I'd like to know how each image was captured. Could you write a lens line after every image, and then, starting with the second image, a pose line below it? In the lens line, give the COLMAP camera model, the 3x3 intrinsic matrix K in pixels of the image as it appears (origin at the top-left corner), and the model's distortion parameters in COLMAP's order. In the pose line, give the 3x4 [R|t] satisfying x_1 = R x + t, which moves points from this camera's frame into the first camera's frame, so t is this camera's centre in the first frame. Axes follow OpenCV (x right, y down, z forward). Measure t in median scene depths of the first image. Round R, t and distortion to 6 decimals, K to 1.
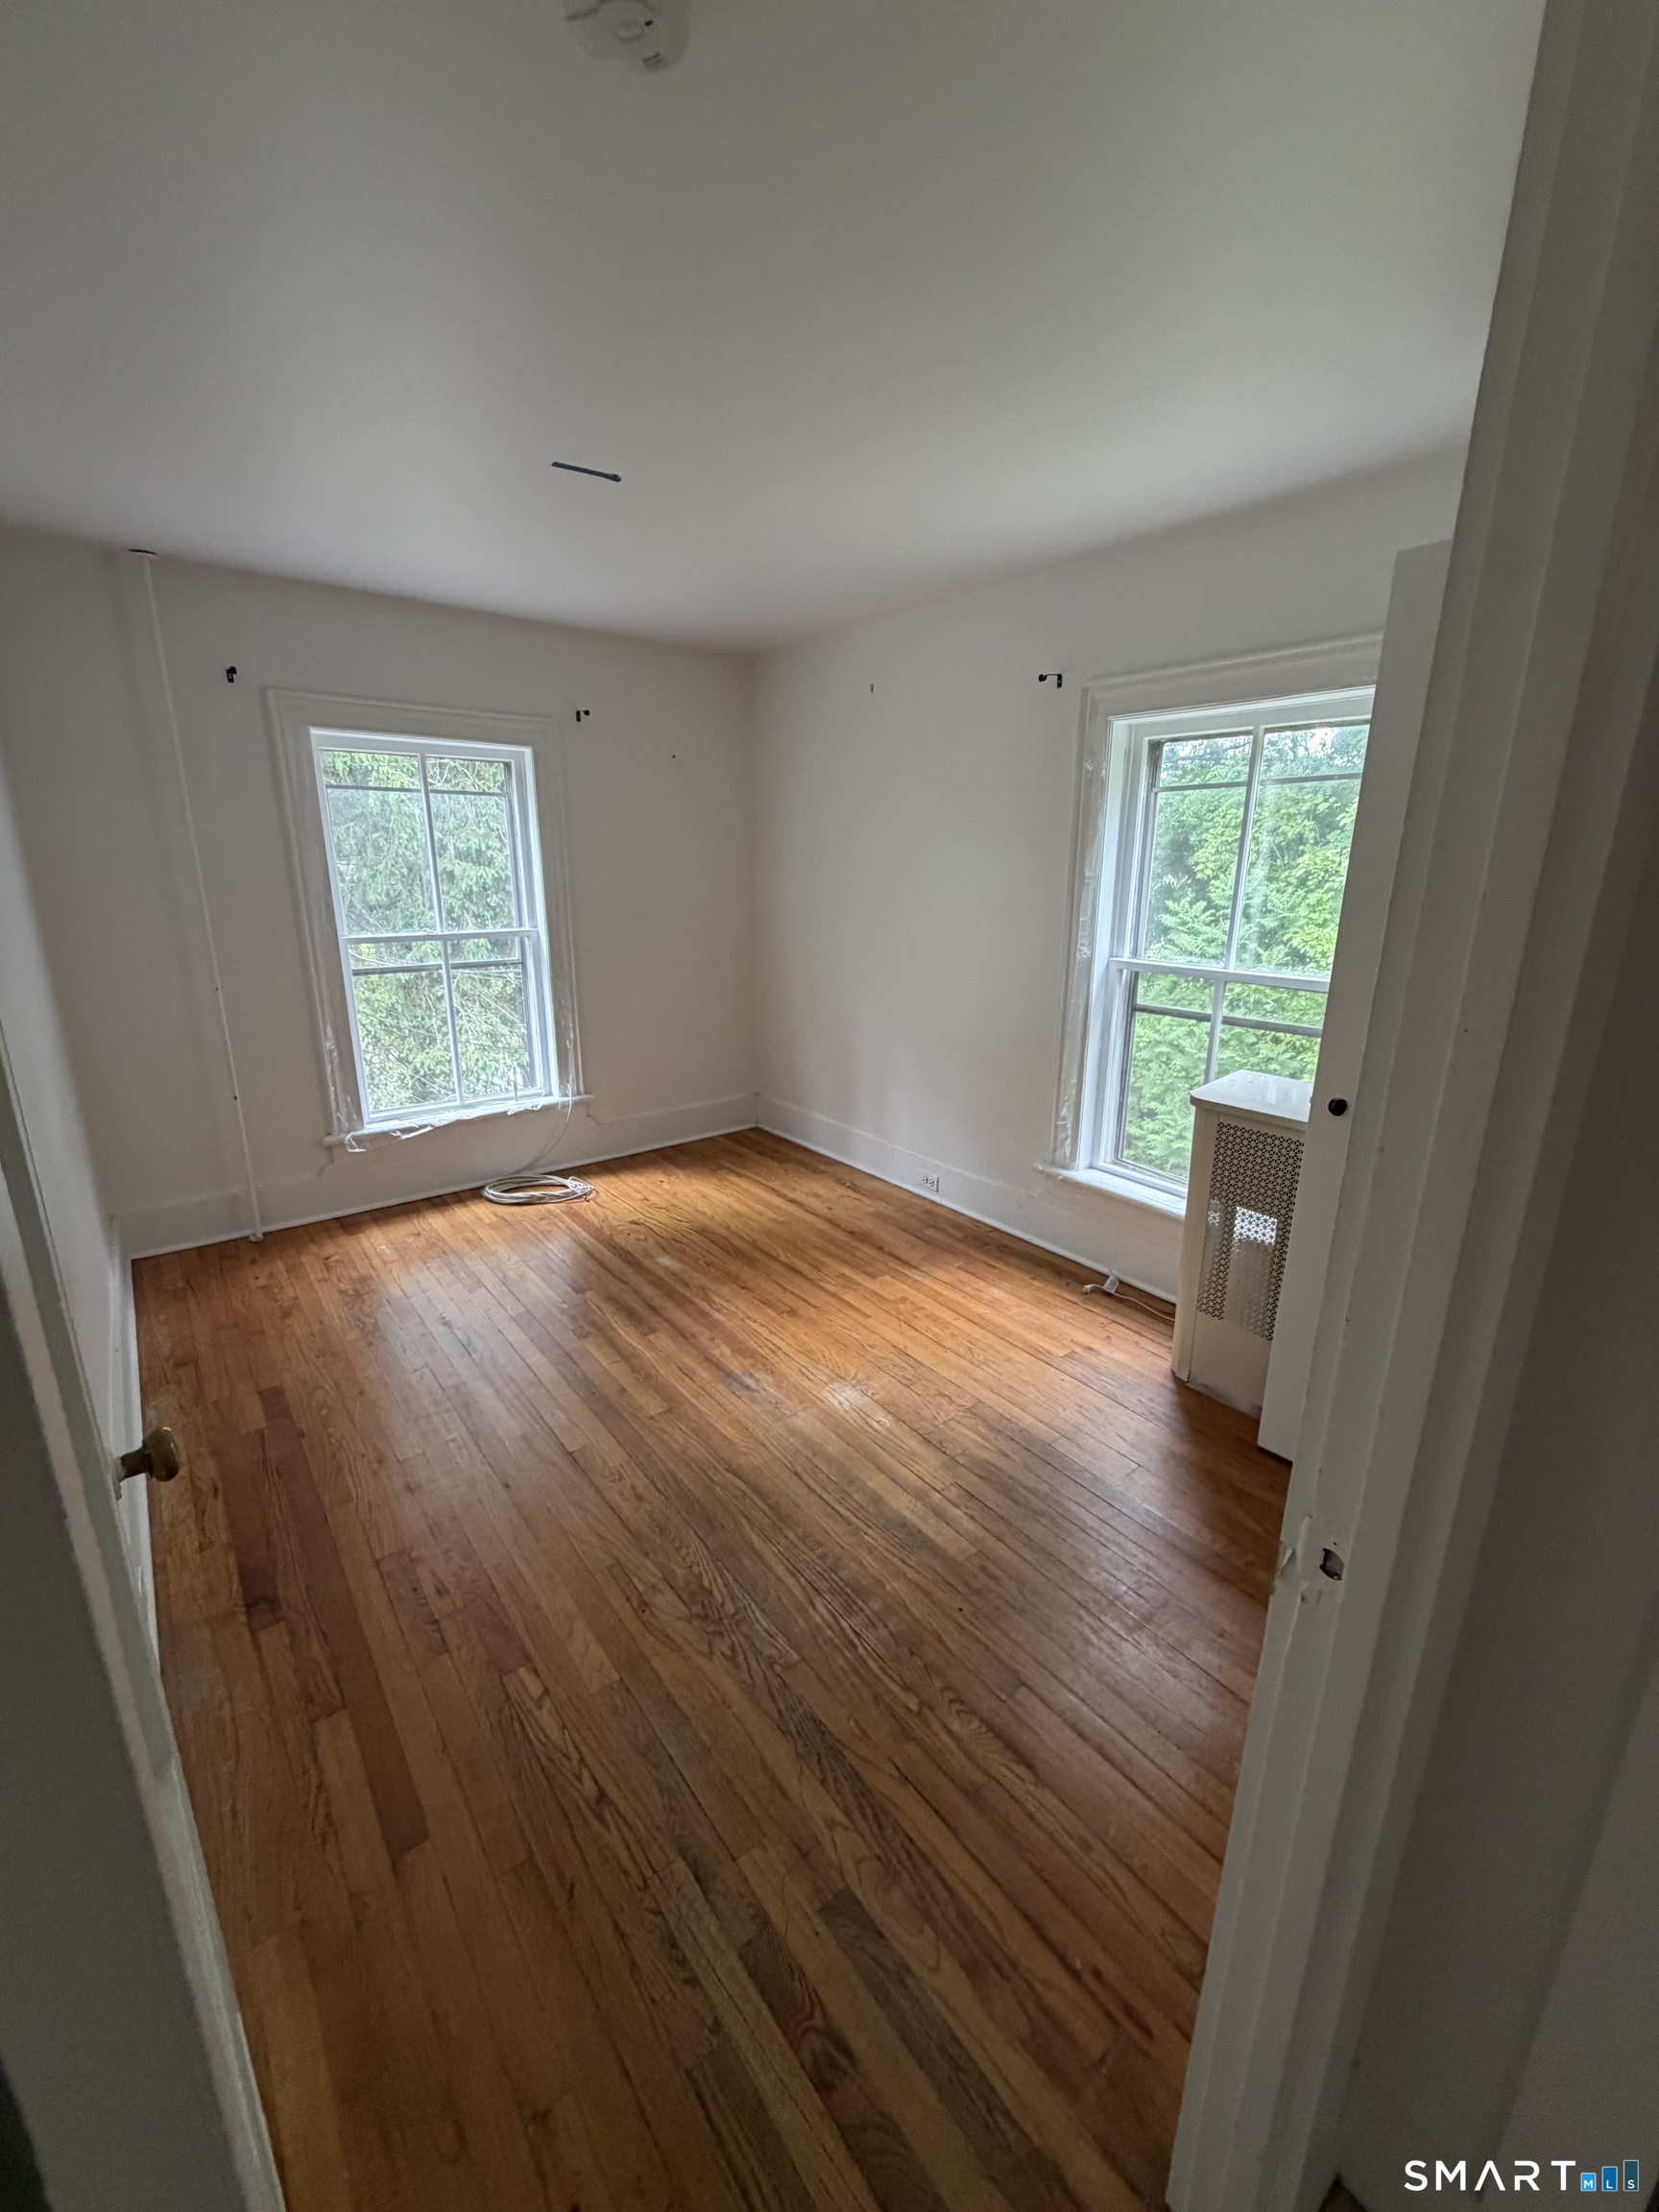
lens RADIAL K [[889.1, 0, 830.2], [0, 889.1, 1096.6], [0, 0, 1]] dist [-0.001451, -0.000006]
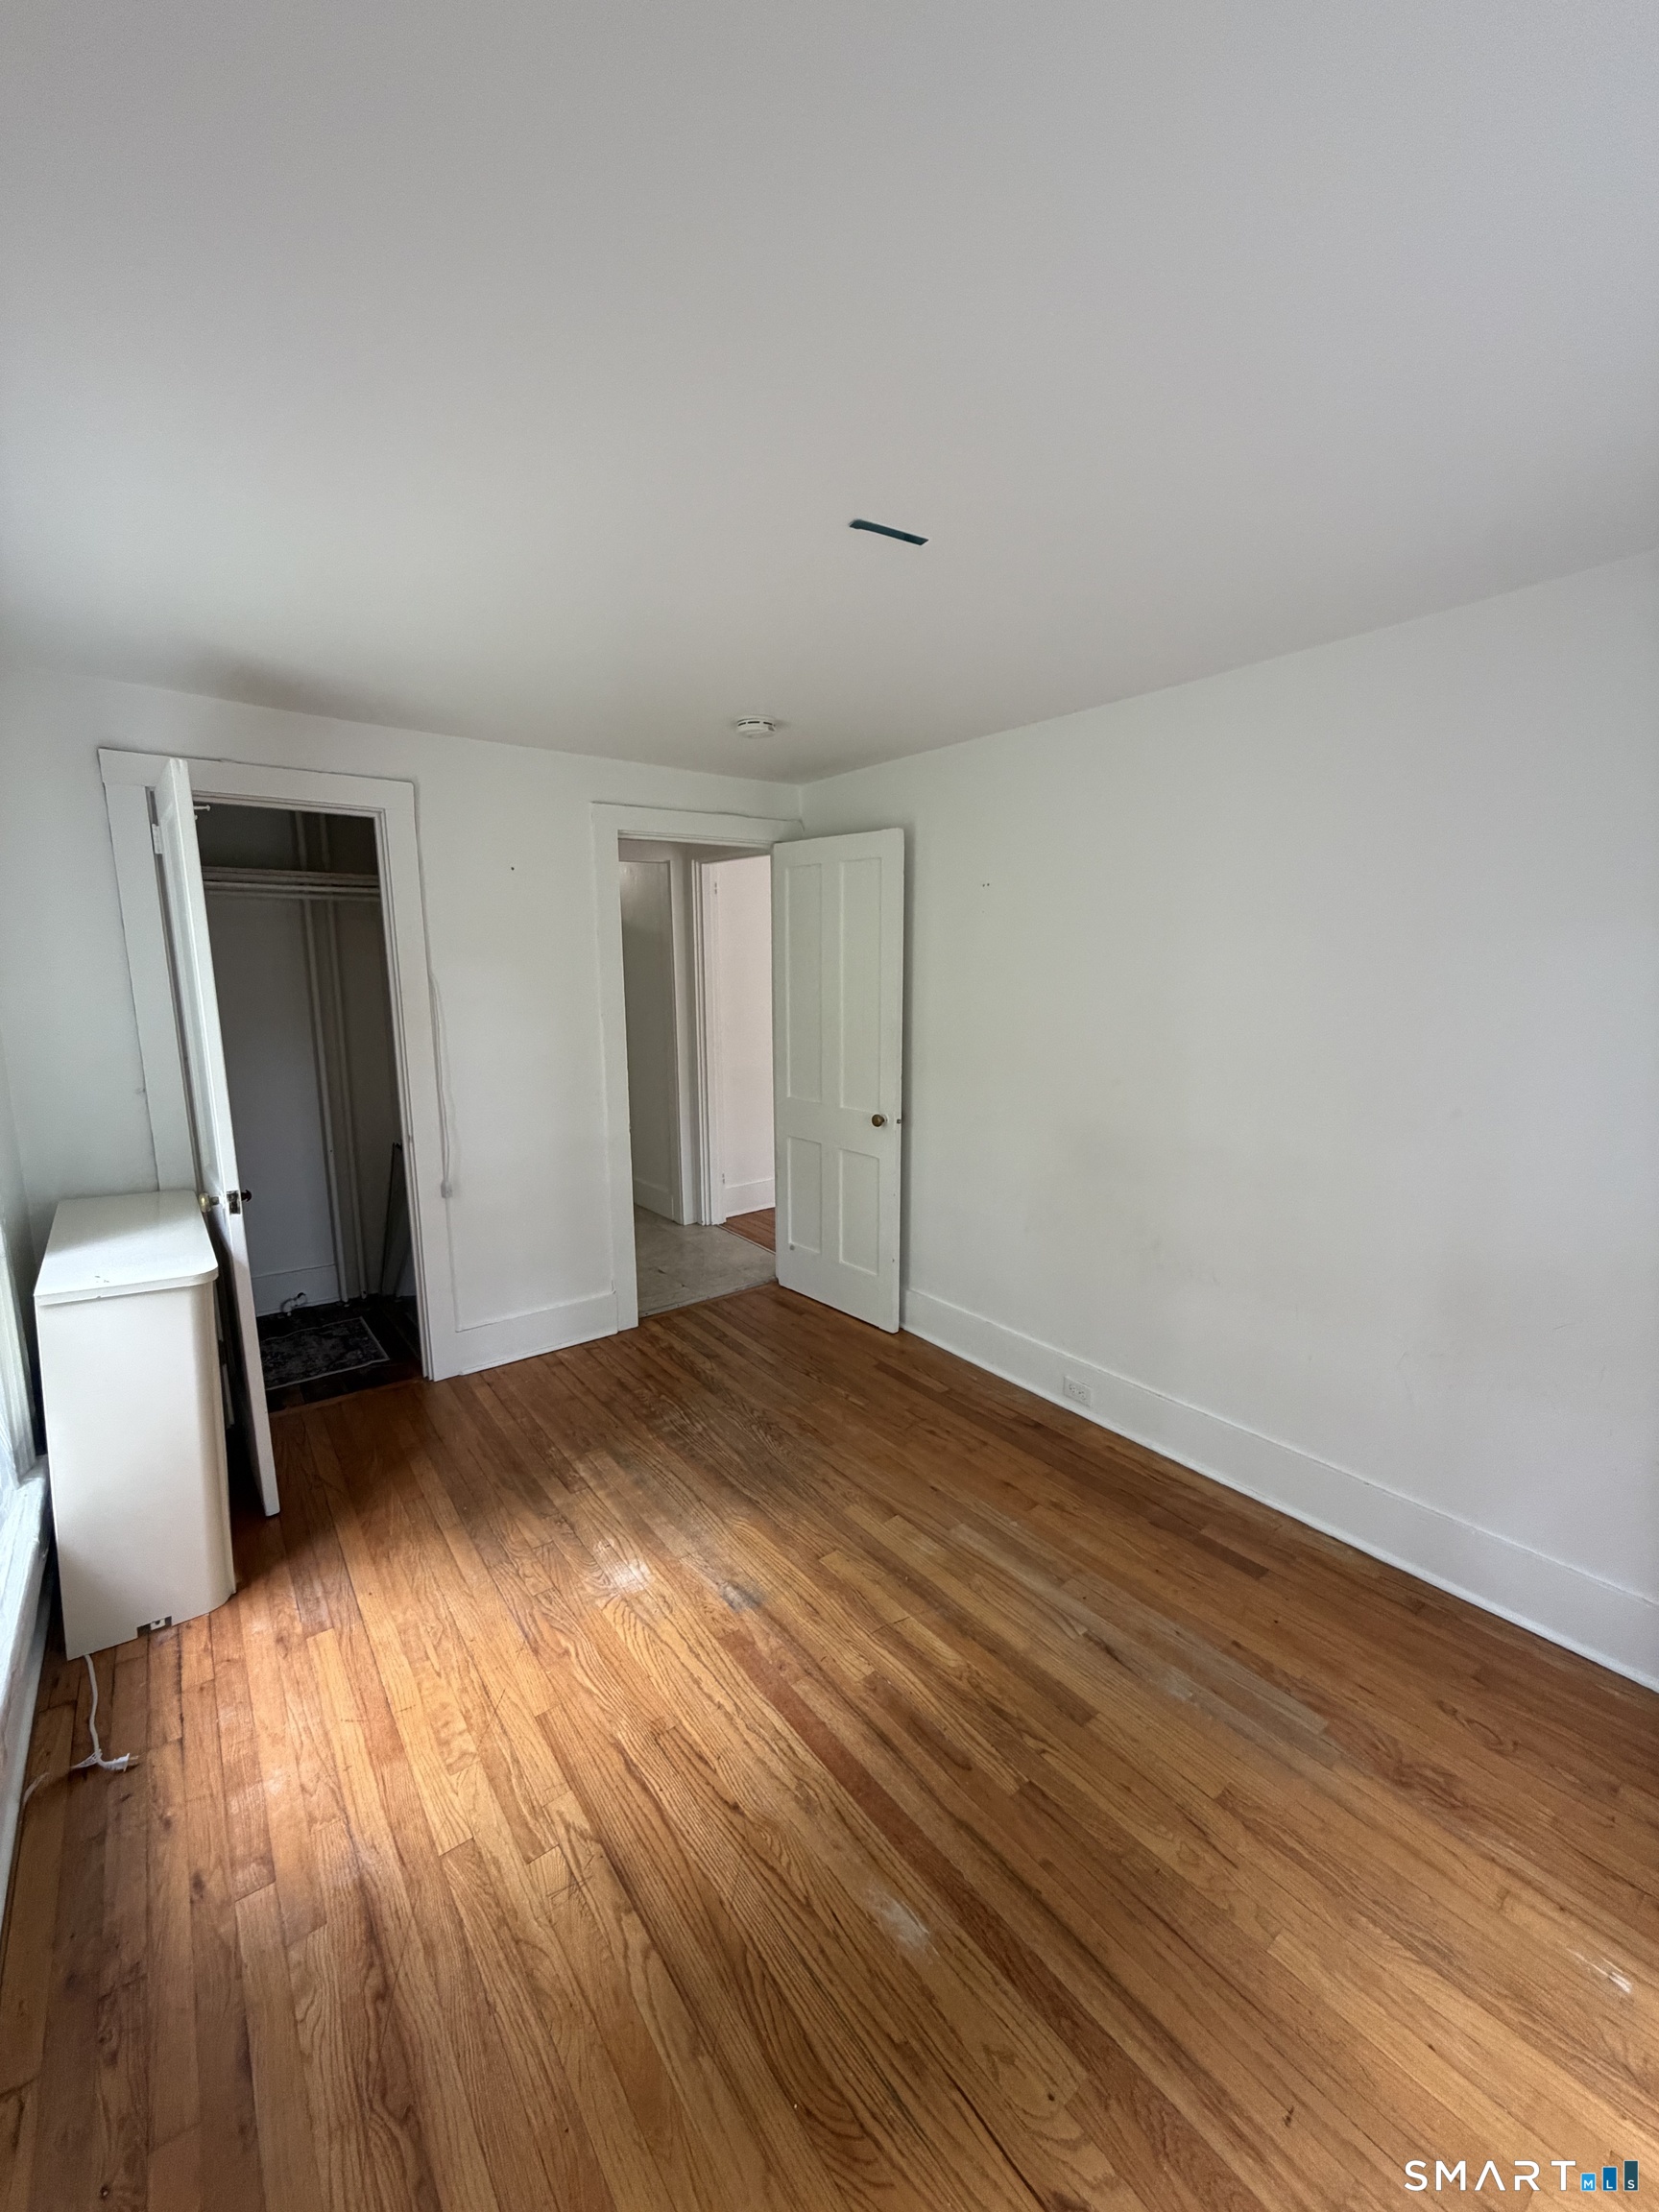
lens RADIAL K [[889.1, 0, 831.1], [0, 889.1, 1111.7], [0, 0, 1]] dist [-0.001451, -0.000006]
pose [[-0.999888, -0.004901, 0.014127, -0.202656], [0.001456, 0.908350, 0.418209, -0.482187], [-0.014882, 0.418183, -0.908241, 1.639807]]
